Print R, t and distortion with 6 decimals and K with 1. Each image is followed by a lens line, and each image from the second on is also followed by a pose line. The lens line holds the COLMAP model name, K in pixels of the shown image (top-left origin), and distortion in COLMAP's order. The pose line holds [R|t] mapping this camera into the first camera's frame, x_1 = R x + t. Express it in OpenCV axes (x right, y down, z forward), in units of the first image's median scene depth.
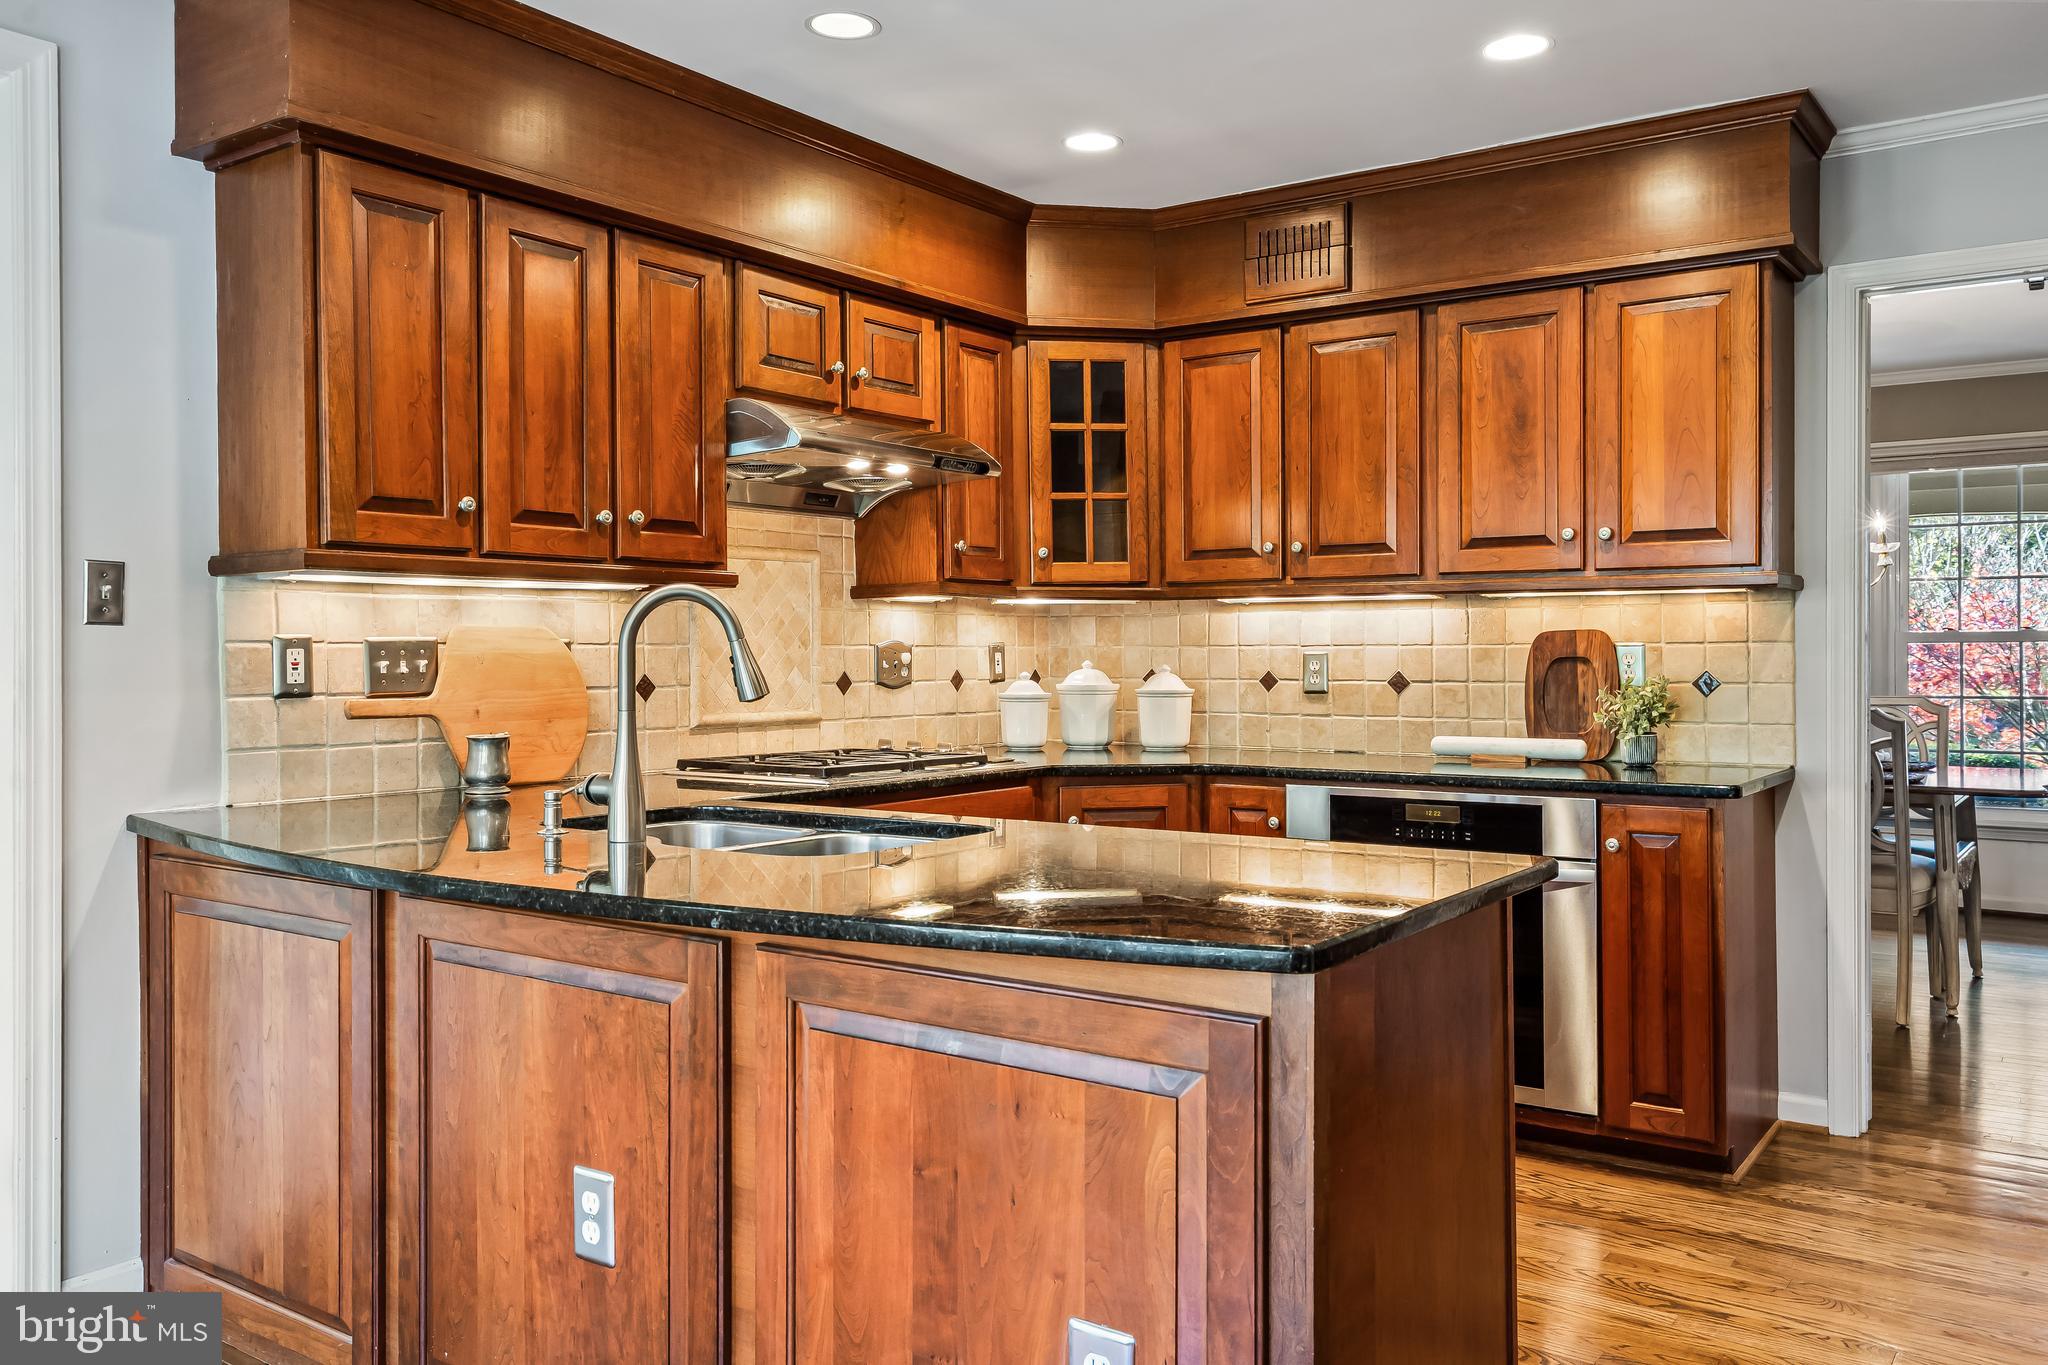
lens RADIAL K [[1591.9, 0, 993.7], [0, 1591.9, 649.4], [0, 0, 1]] dist [0.007339, -0.008406]
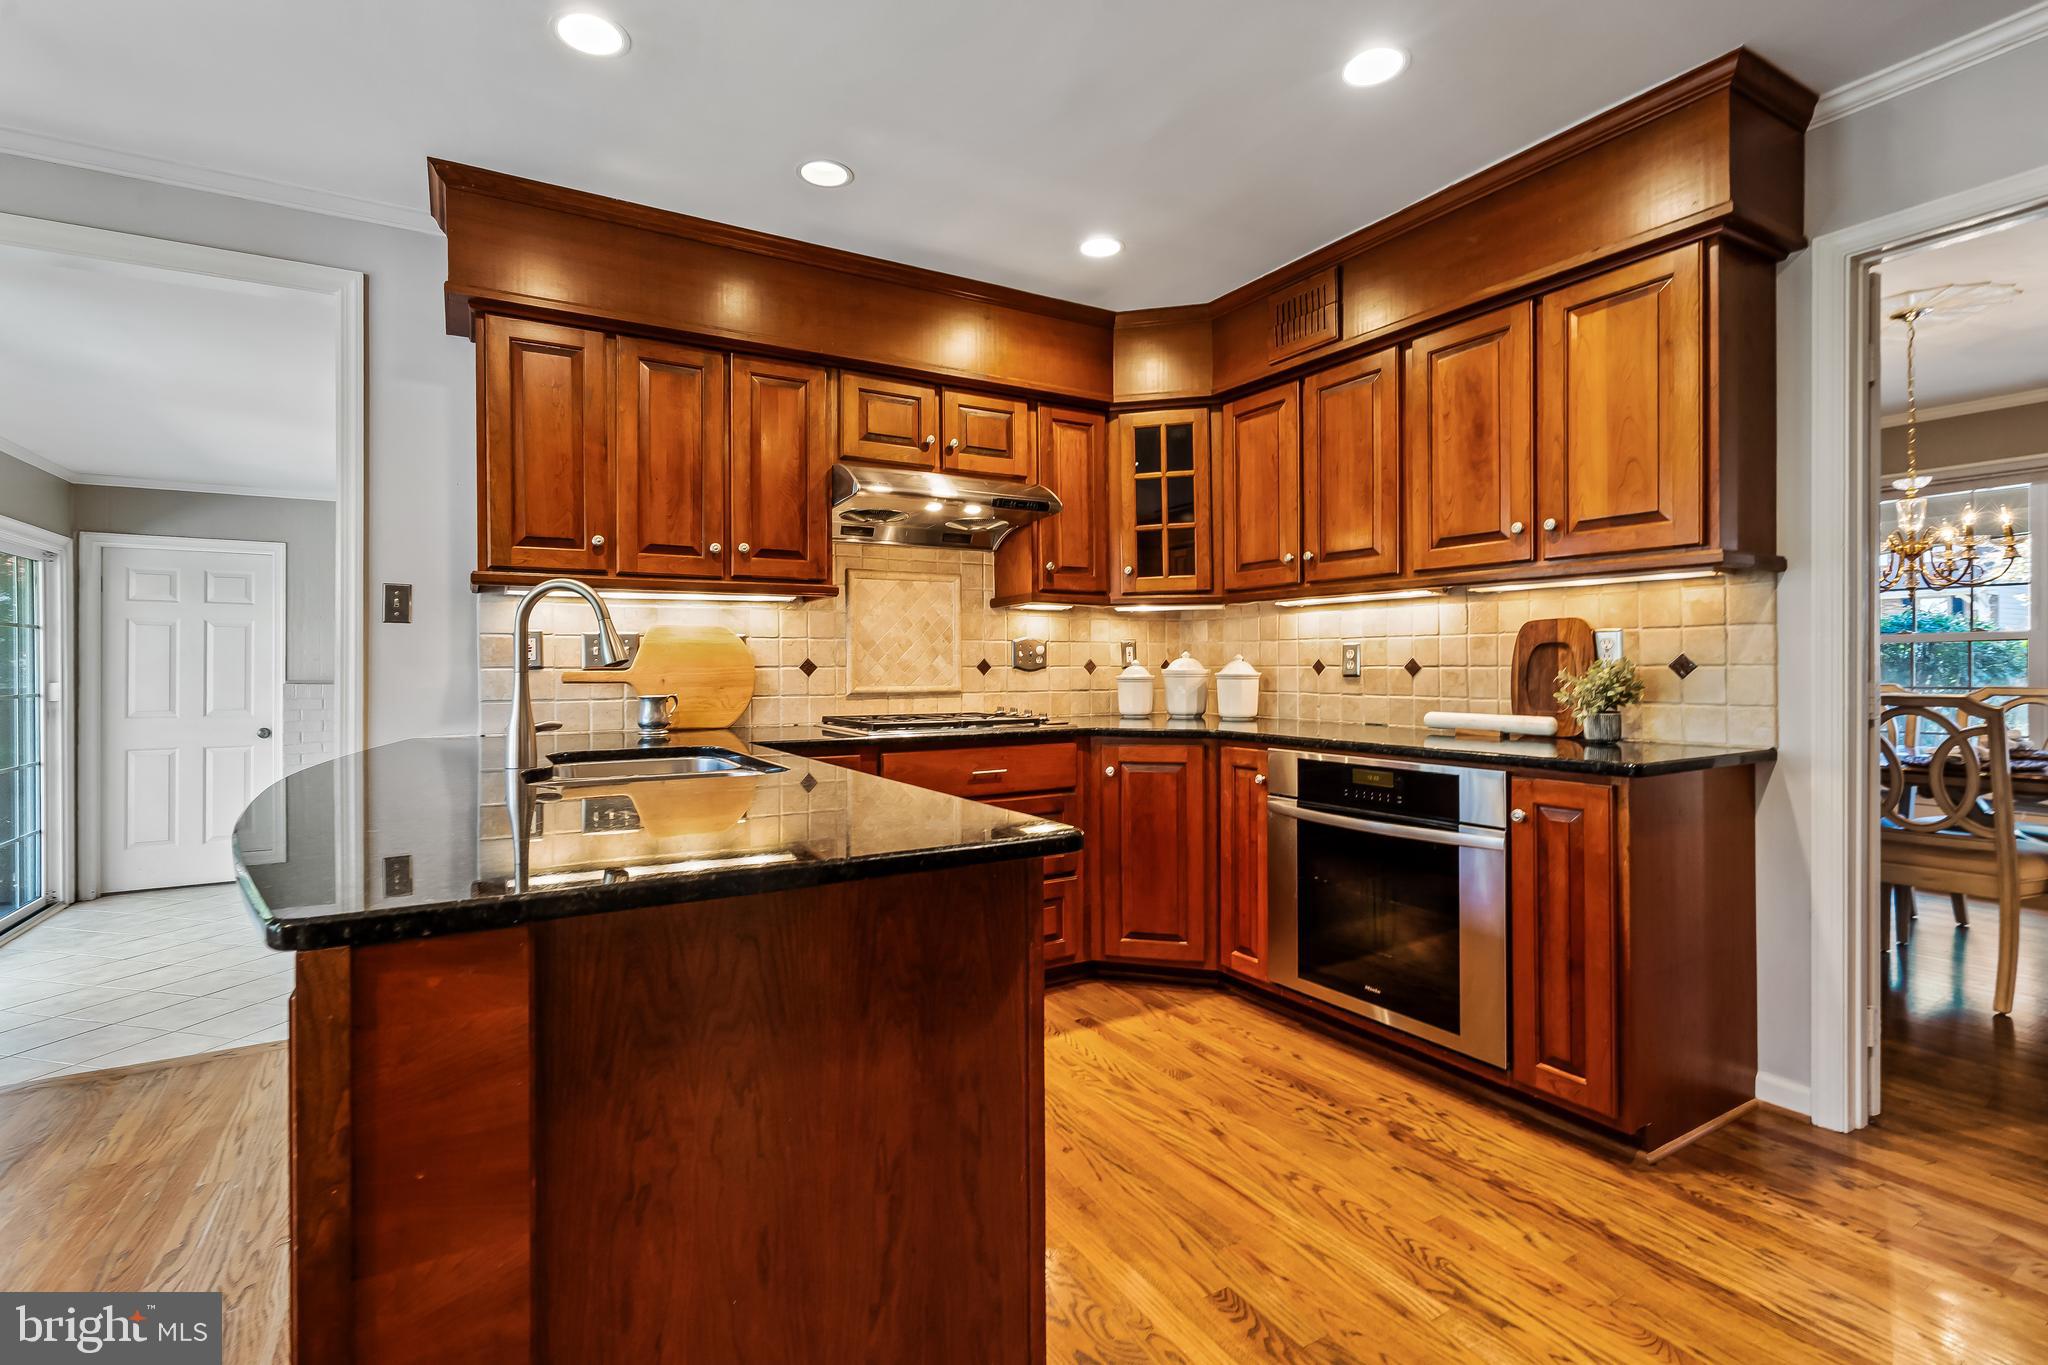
lens RADIAL K [[933.3, 0, 1002.7], [0, 933.3, 664.9], [0, 0, 1]] dist [-0.010145, 0.002767]
pose [[0.914297, 0.000225, -0.405045, 0.291774], [0.001179, 0.999994, 0.003216, 0.018679], [0.405043, -0.003418, 0.914291, 0.270508]]
